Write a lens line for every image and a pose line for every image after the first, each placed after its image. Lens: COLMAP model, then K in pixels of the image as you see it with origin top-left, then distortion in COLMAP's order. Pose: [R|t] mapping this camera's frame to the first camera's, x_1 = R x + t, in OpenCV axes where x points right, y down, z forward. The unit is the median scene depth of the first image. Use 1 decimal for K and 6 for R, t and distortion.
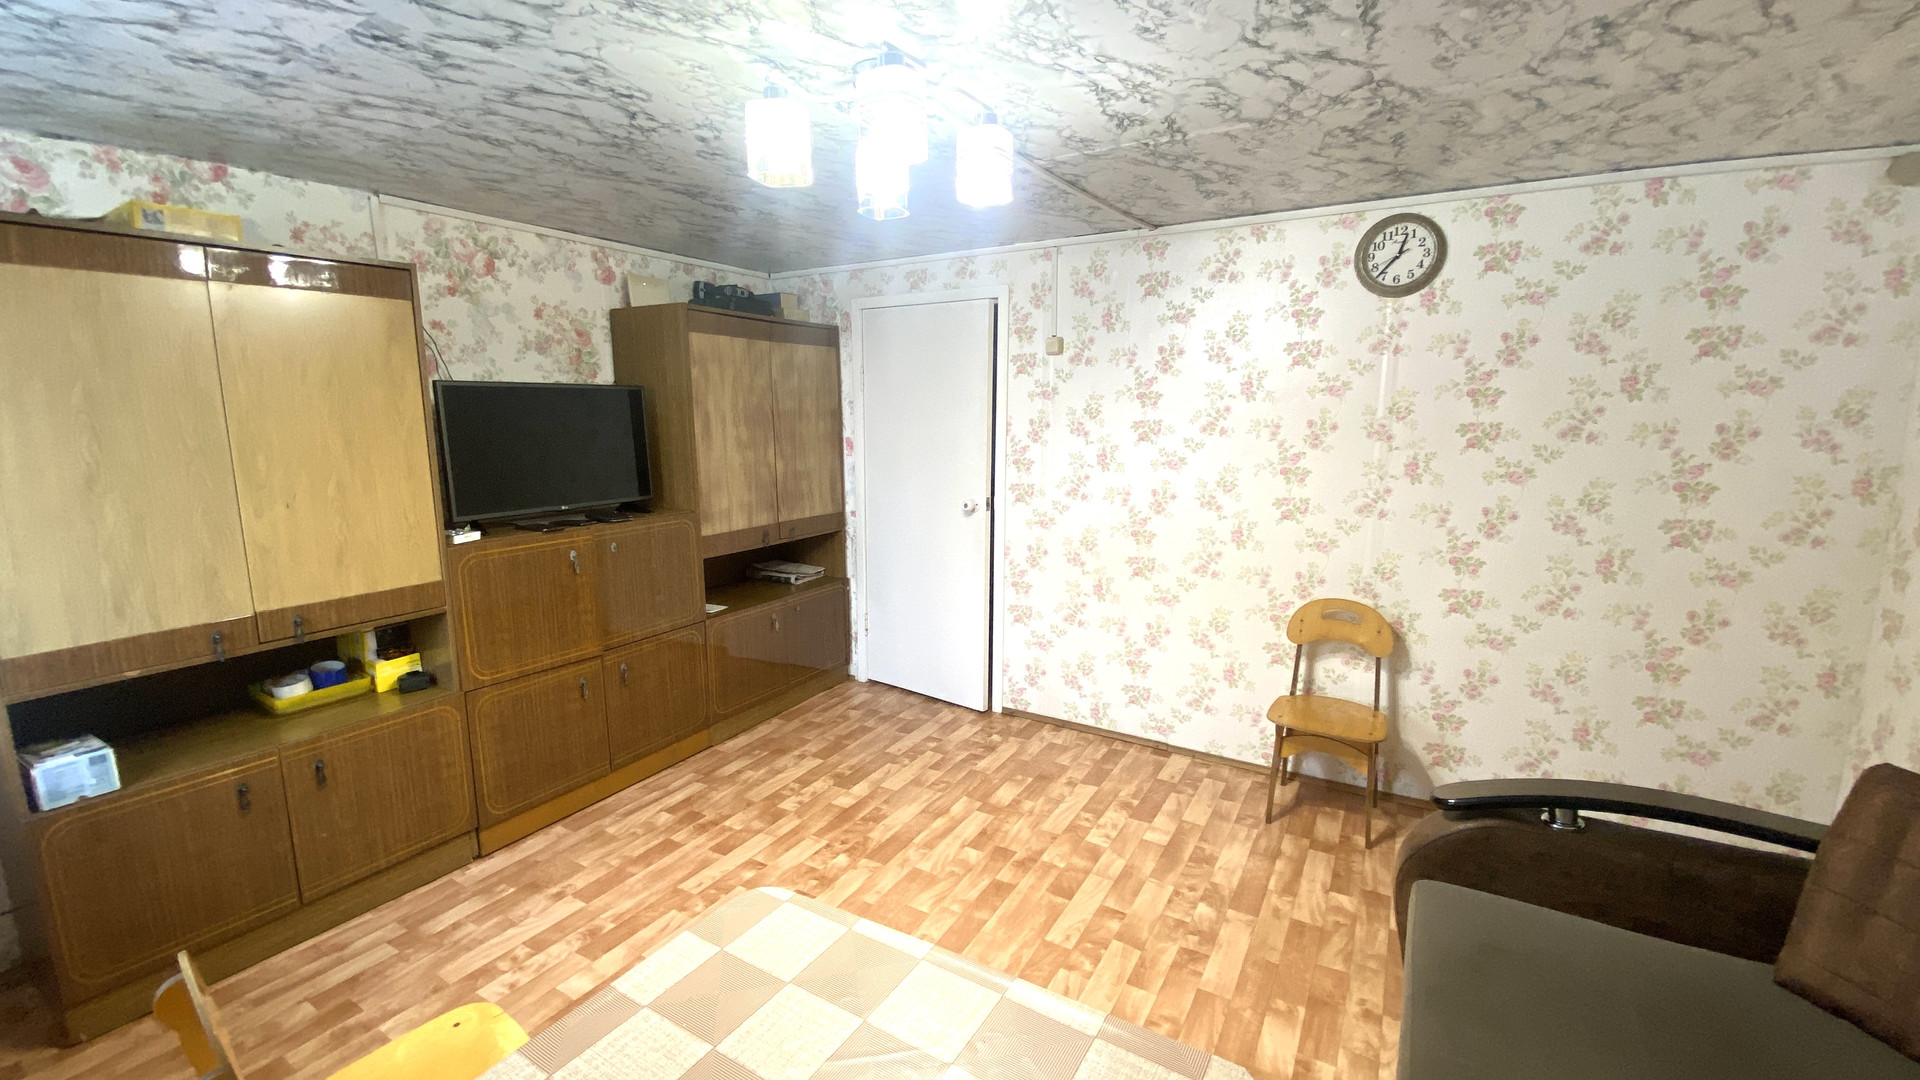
lens RADIAL K [[769.1, 0, 961.9], [0, 769.1, 539.6], [0, 0, 1]] dist [0.061518, -0.050062]
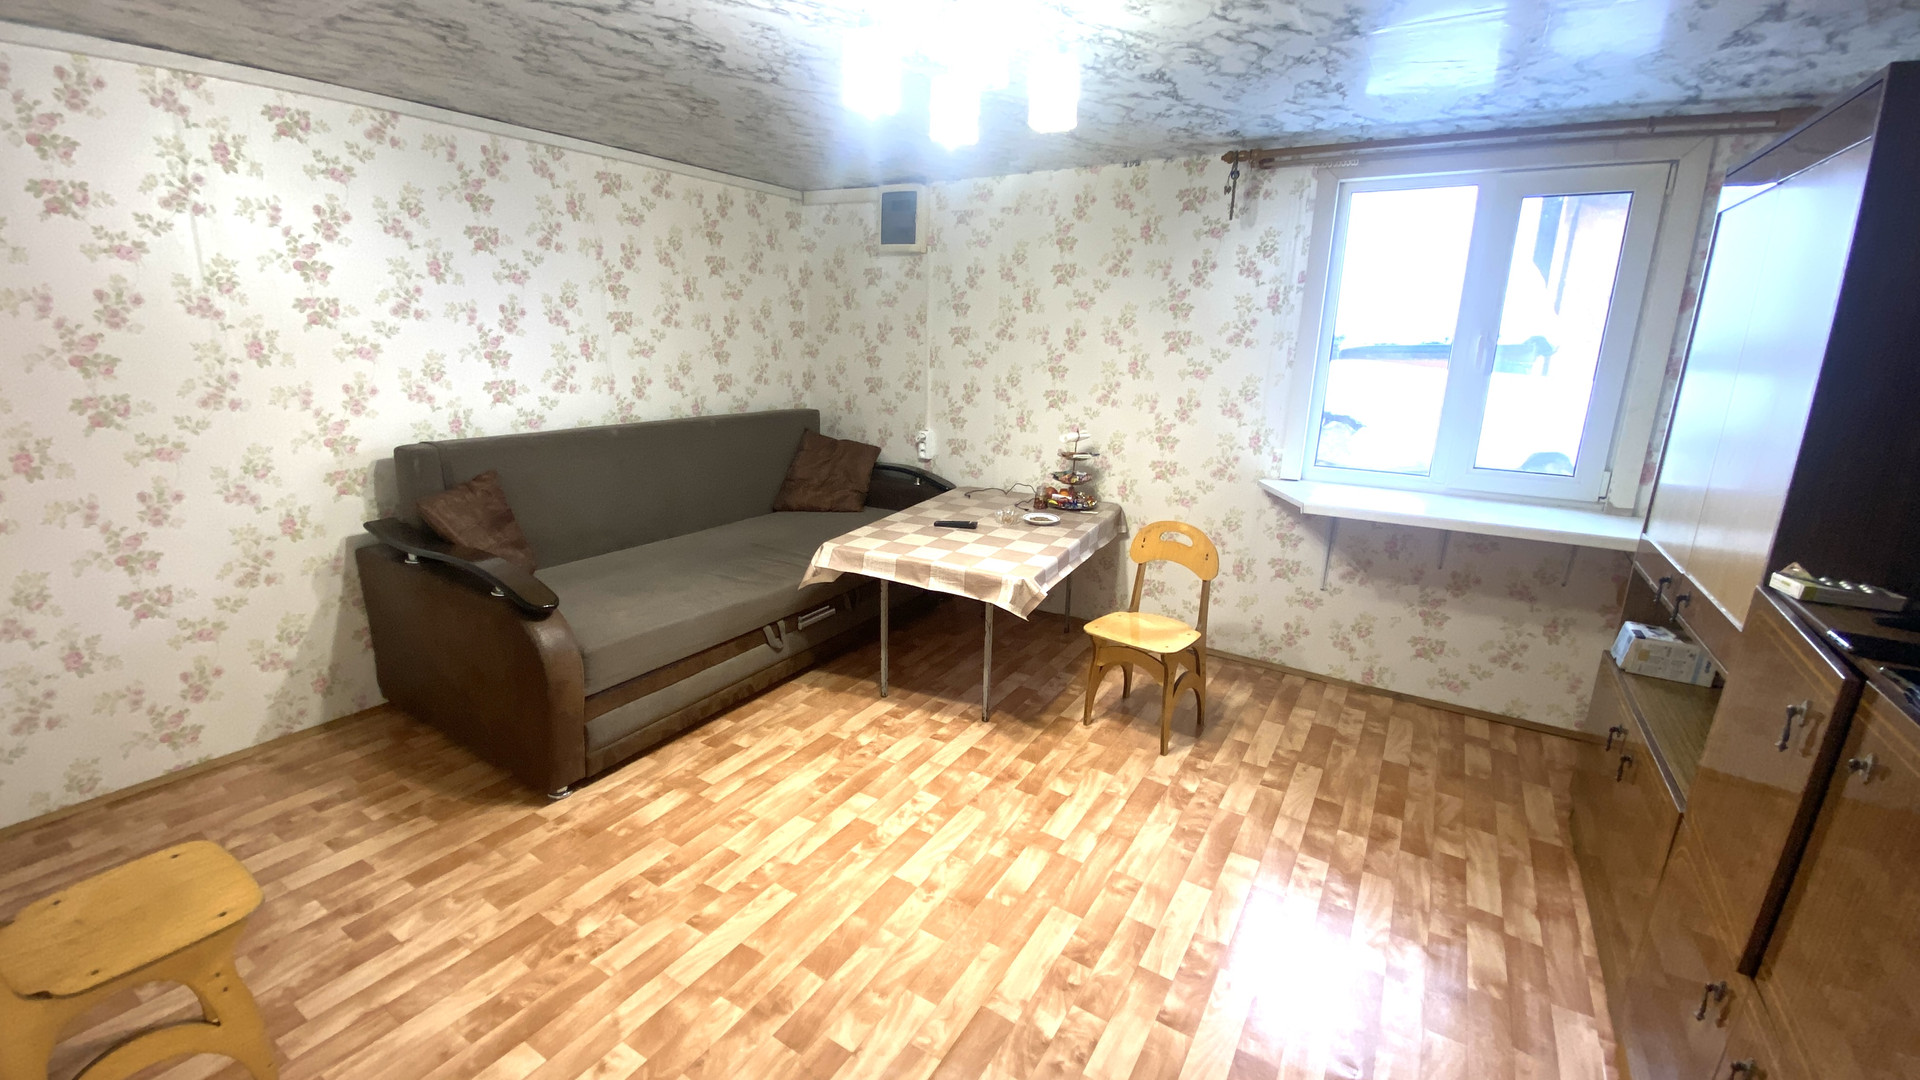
lens RADIAL K [[769.1, 0, 961.9], [0, 769.1, 539.6], [0, 0, 1]] dist [0.061518, -0.050062]
pose [[-0.999547, -0.026543, 0.014188, -0.074315], [-0.018188, 0.908313, 0.417895, -0.213712], [-0.023979, 0.417448, -0.908384, 1.318267]]
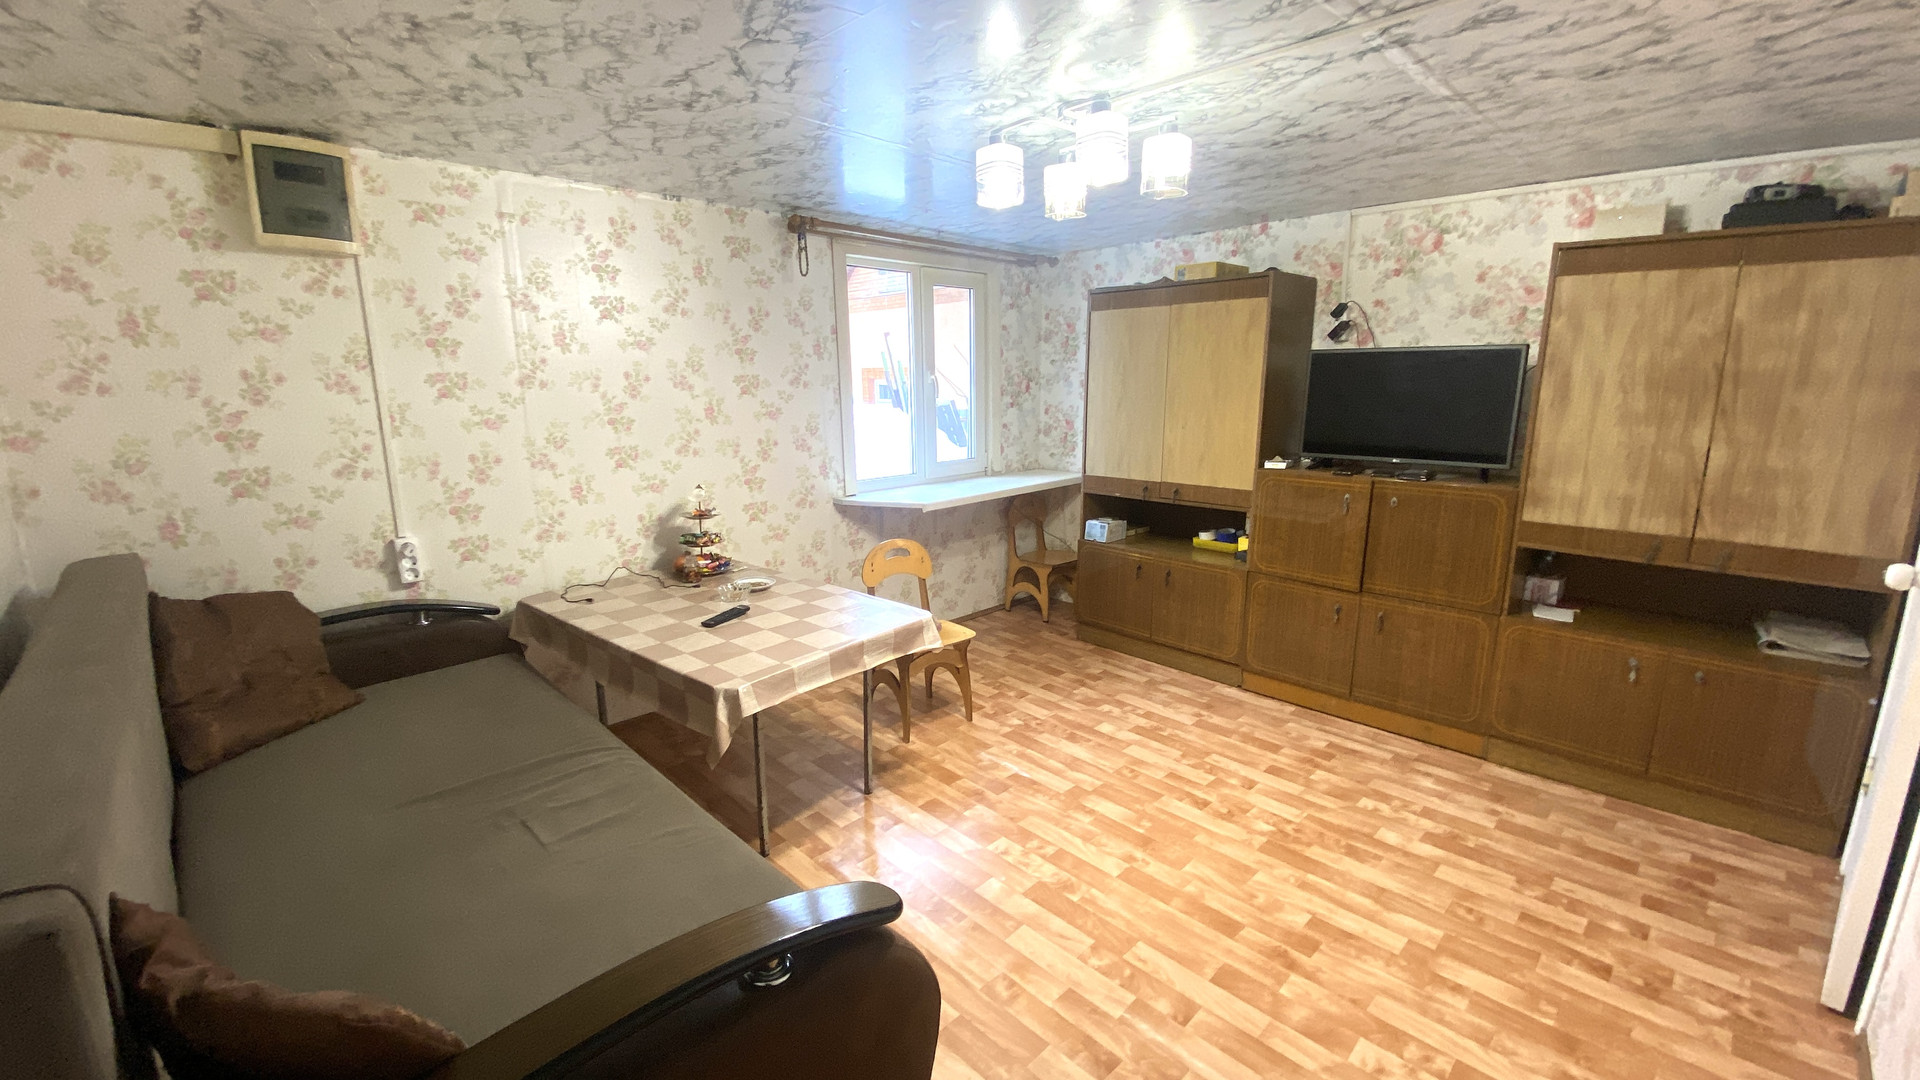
lens RADIAL K [[769.1, 0, 961.9], [0, 769.1, 539.6], [0, 0, 1]] dist [0.061518, -0.050062]
pose [[-0.253780, 0.204460, -0.945406, 0.750907], [-0.159063, 0.955276, 0.249293, -0.118209], [0.954094, 0.213645, -0.209908, 0.703071]]
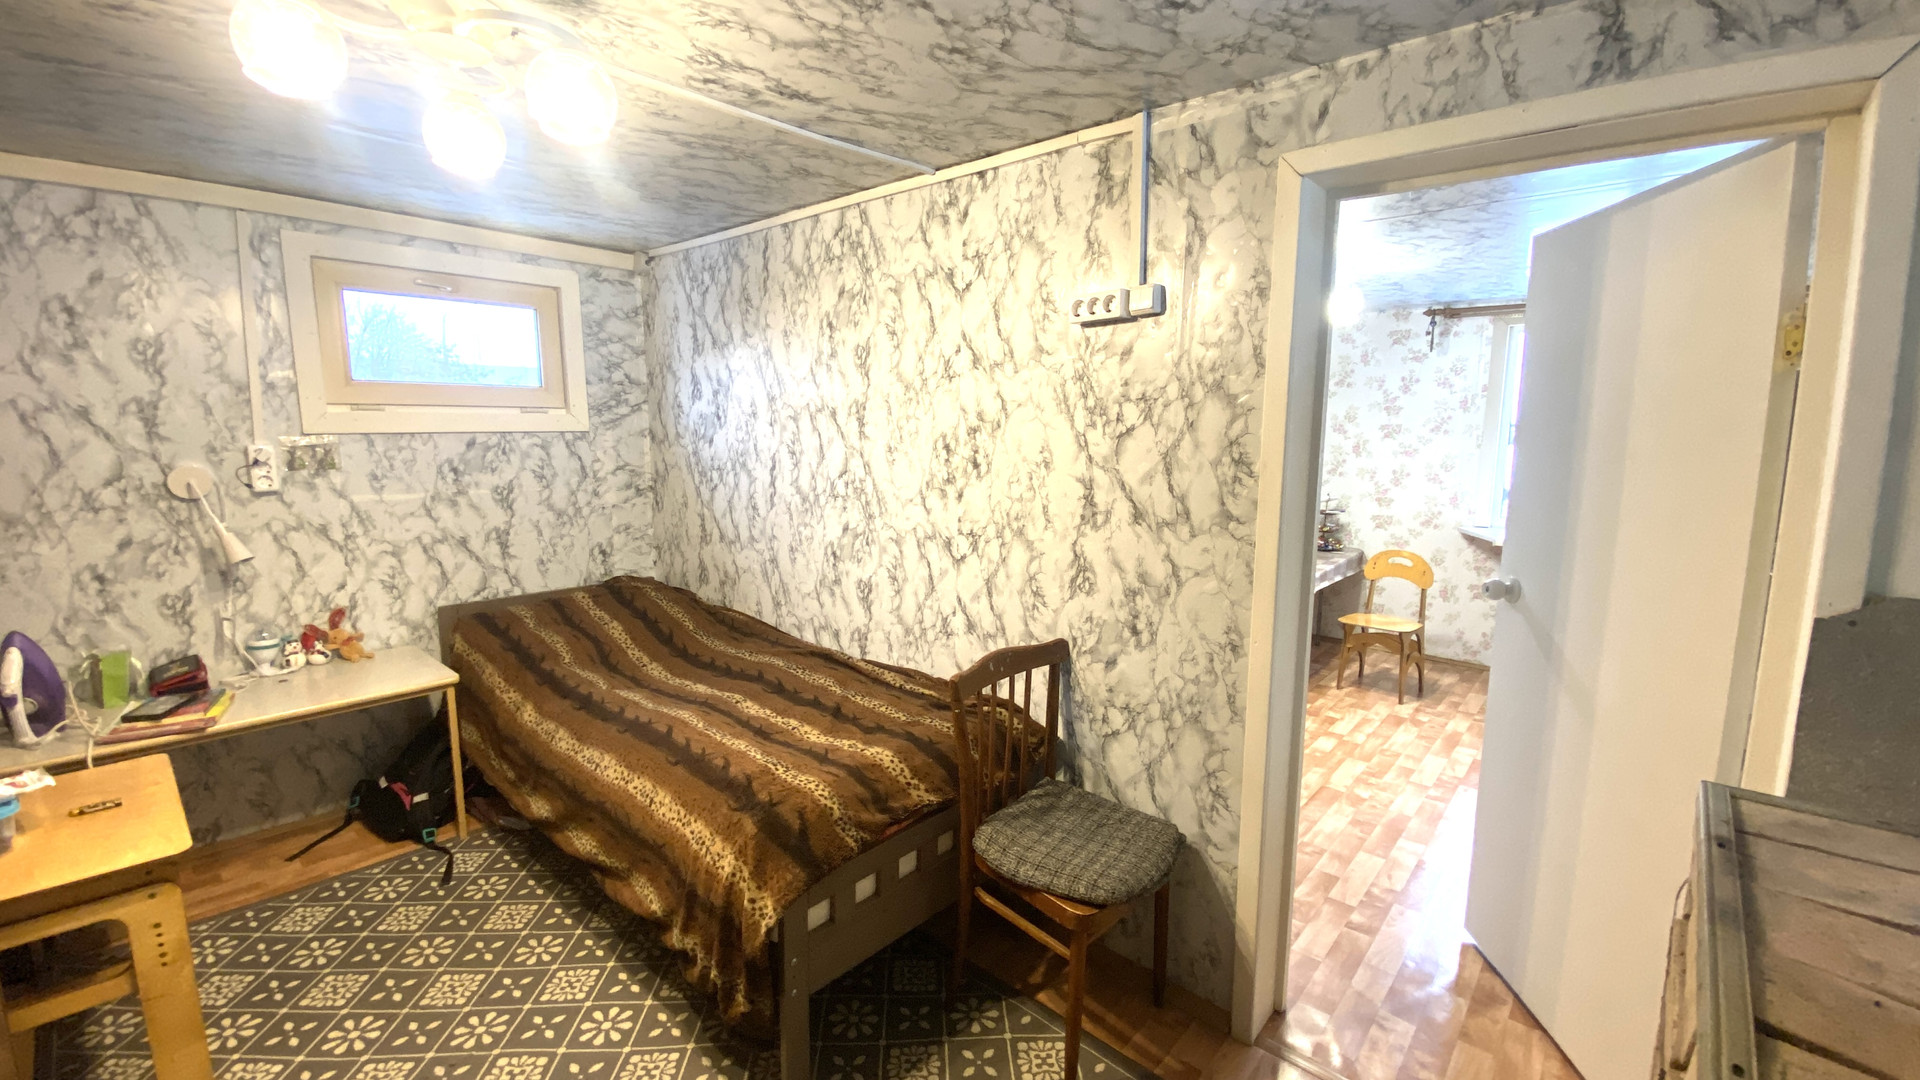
lens RADIAL K [[788.9, 0, 960.0], [0, 788.9, 540.0], [0, 0, 1]] dist [-0.000159, -0.000204]
pose [[-0.982874, -0.036239, 0.180678, 0.235379], [0.022151, 0.950130, 0.311067, -0.333684], [-0.182941, 0.309742, -0.933055, 1.976950]]
